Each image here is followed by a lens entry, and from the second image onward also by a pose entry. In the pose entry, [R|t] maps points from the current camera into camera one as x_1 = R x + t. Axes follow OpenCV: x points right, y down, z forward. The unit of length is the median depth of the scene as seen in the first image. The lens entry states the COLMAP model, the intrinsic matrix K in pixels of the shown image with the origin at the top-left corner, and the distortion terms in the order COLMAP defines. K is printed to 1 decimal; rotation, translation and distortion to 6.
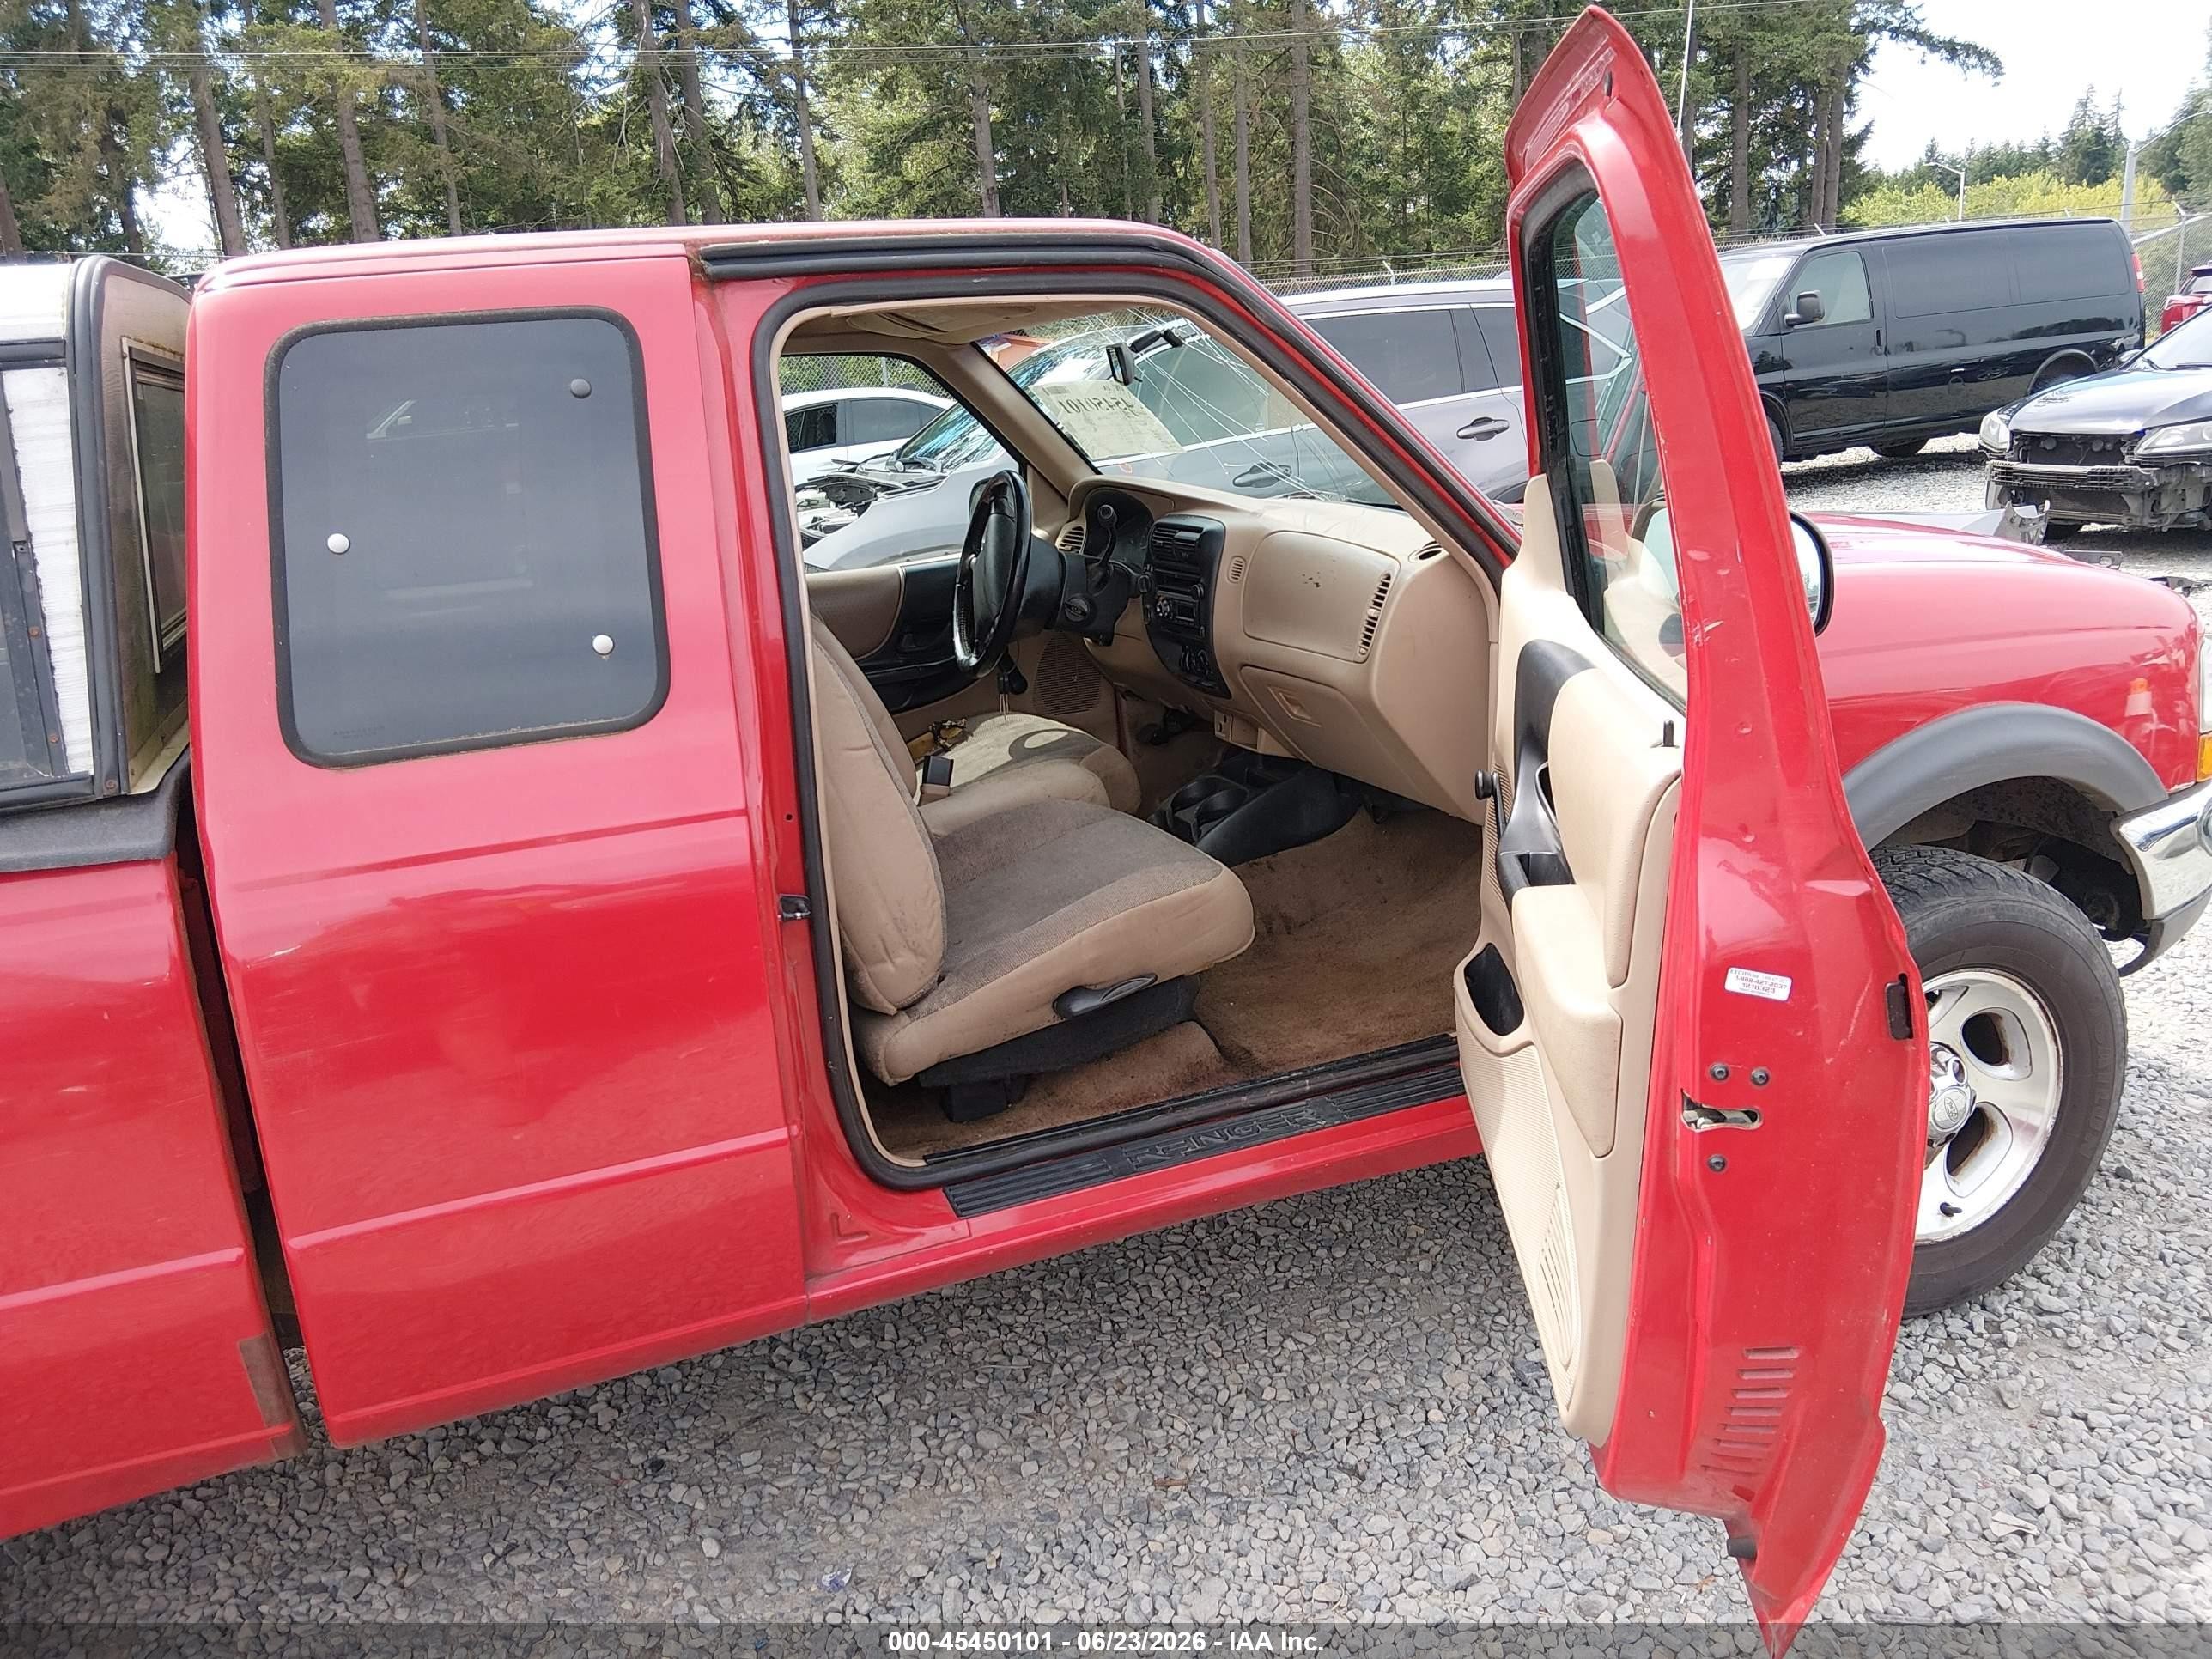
lens RADIAL K [[1749.9, 0, 1136.7], [0, 1749.9, 806.7], [0, 0, 1]] dist [0.140082, -0.254058]
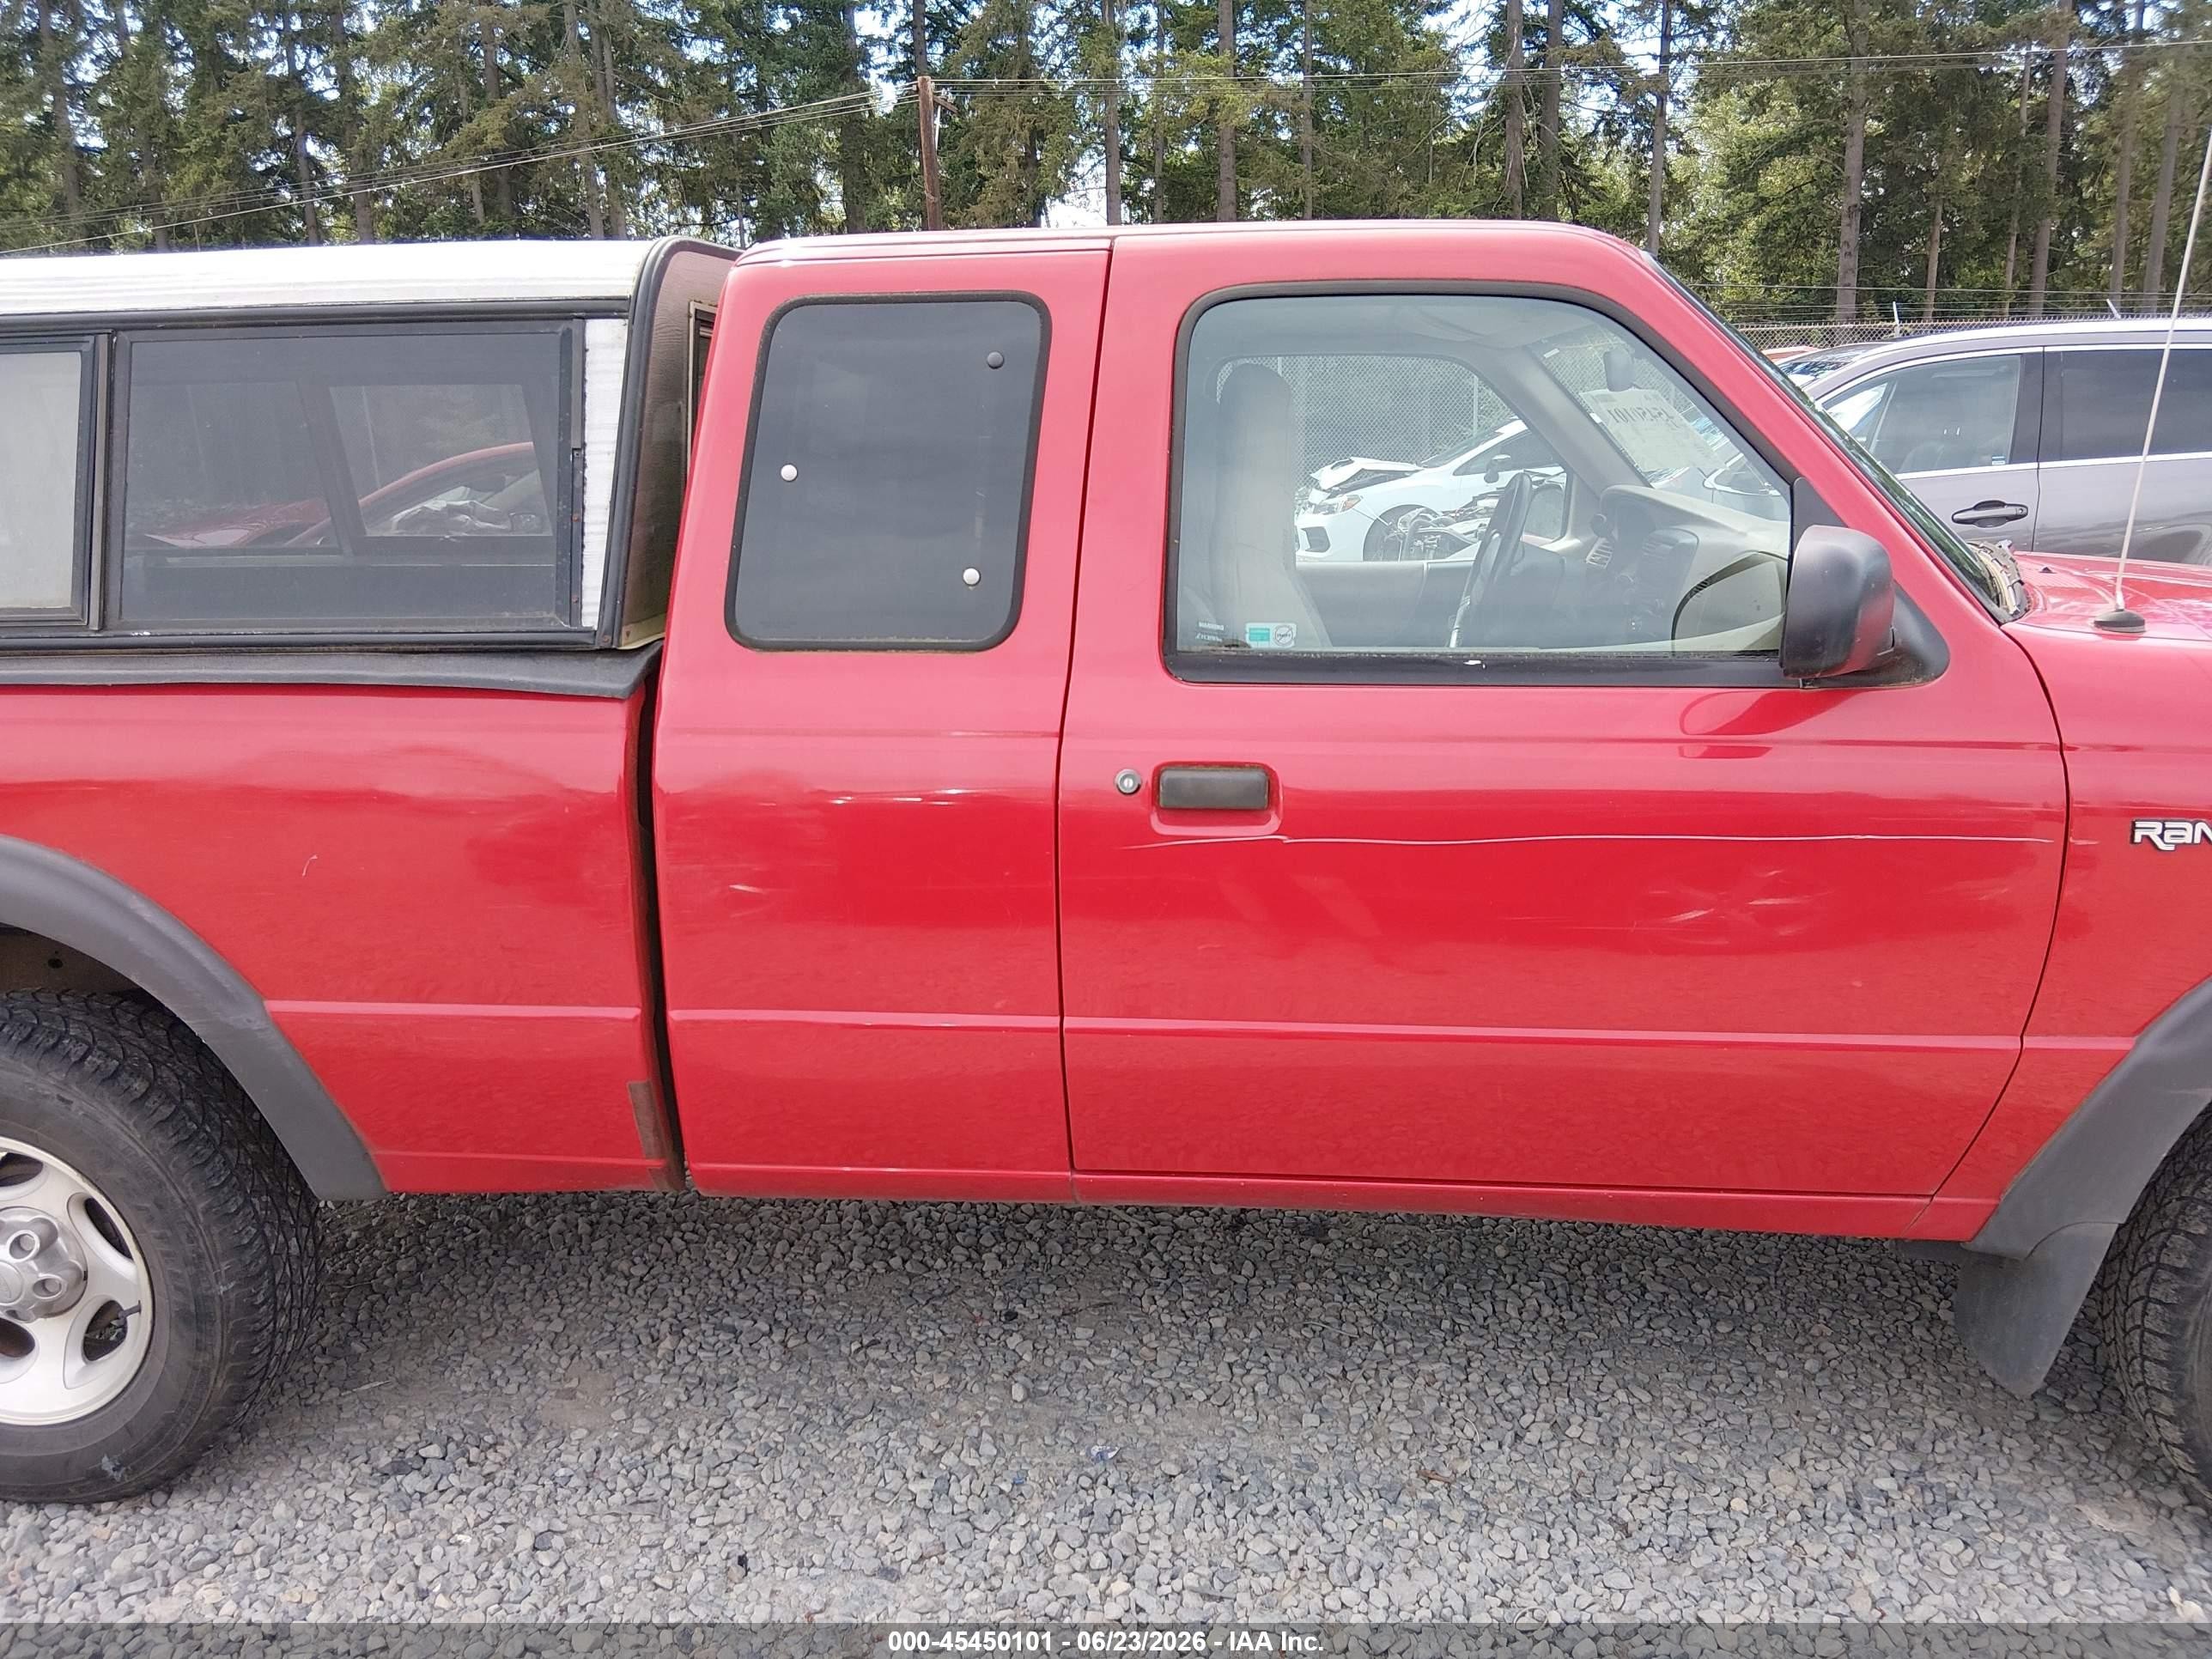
lens RADIAL K [[1758.9, 0, 1101.0], [0, 1758.9, 802.2], [0, 0, 1]] dist [0.135090, -0.246452]
pose [[0.887287, 0.156898, -0.433710, 0.194273], [-0.162354, 0.986423, 0.024703, 0.008438], [0.431698, 0.048495, 0.900714, -0.009230]]
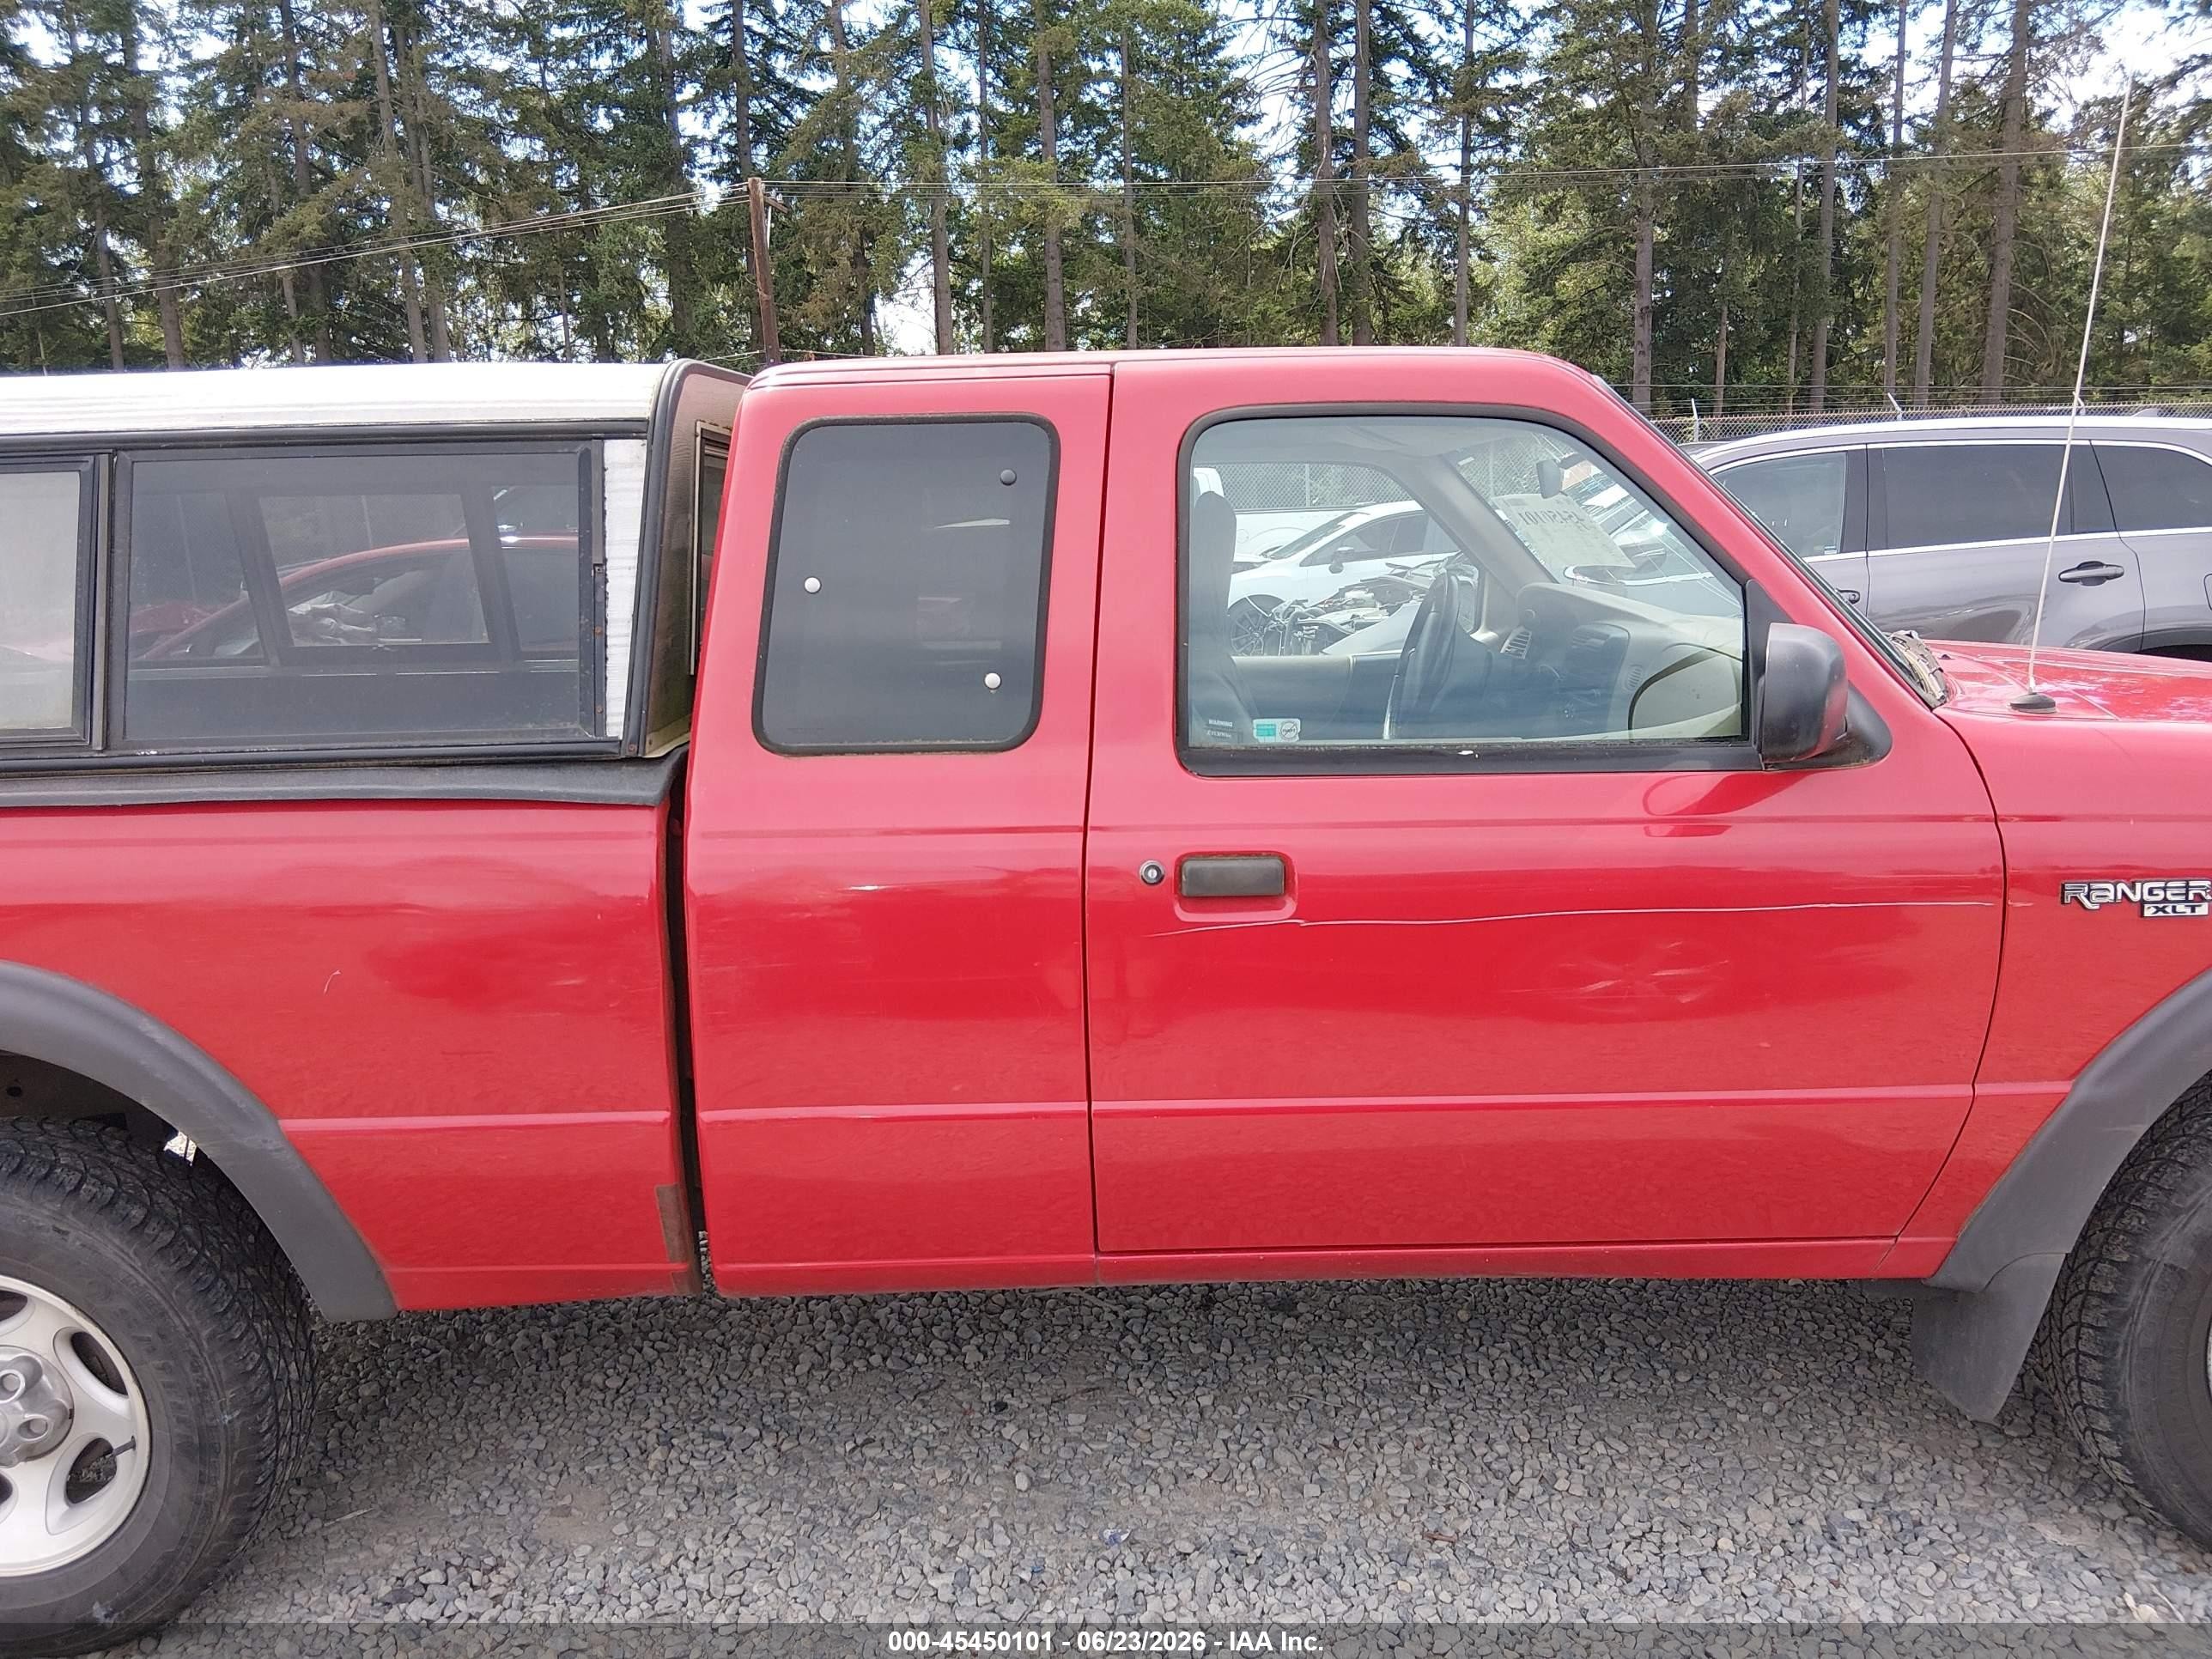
lens RADIAL K [[1763.0, 0, 1103.8], [0, 1763.0, 788.2], [0, 0, 1]] dist [0.136930, -0.245821]
pose [[0.930109, 0.111040, -0.350096, 0.131608], [-0.135485, 0.989709, -0.046039, 0.018168], [0.341381, 0.090254, 0.935582, -0.076024]]
